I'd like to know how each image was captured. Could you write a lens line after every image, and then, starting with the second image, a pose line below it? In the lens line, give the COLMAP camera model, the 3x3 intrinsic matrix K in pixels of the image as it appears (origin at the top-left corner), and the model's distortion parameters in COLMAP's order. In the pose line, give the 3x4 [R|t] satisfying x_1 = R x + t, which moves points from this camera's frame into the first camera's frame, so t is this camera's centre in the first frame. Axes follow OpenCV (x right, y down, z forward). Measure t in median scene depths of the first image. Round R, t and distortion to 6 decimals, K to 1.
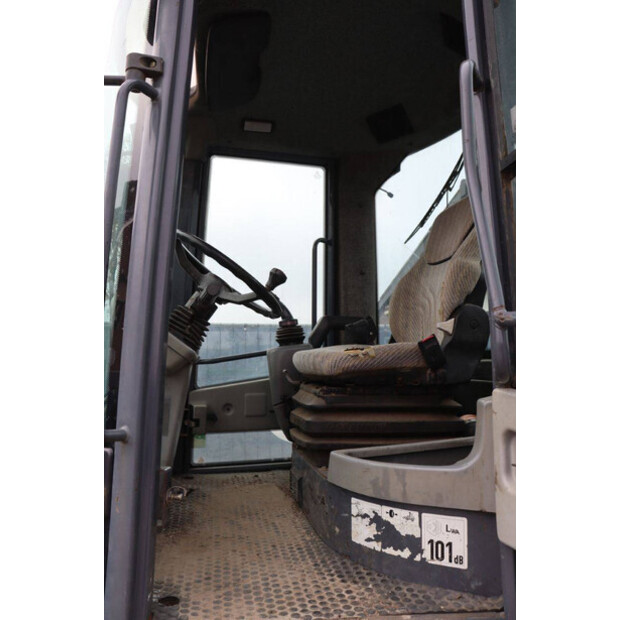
lens RADIAL K [[499.9, 0, 309.3], [0, 499.9, 314.8], [0, 0, 1]] dist [-0.122751, 0.087451]
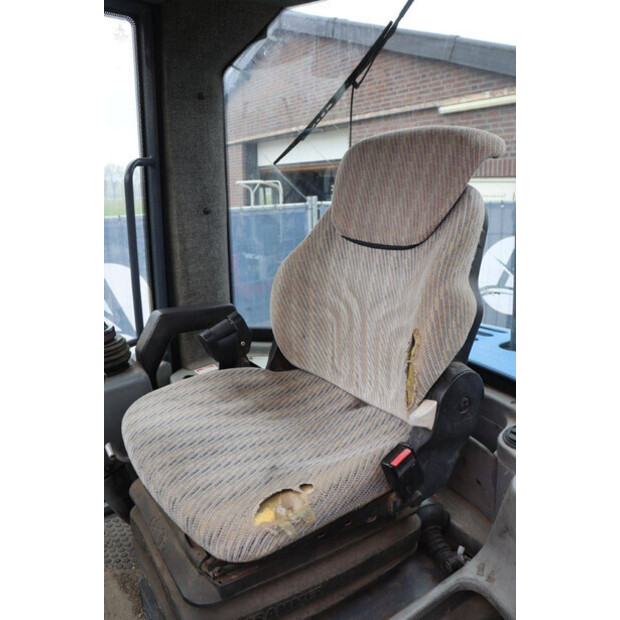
lens RADIAL K [[499.9, 0, 312.7], [0, 499.9, 308.1], [0, 0, 1]] dist [-0.122751, 0.087451]
pose [[0.917885, -0.101877, 0.383548, -0.024340], [-0.021574, 0.952248, 0.304564, -0.175851], [-0.396261, -0.287829, 0.871855, 0.413622]]
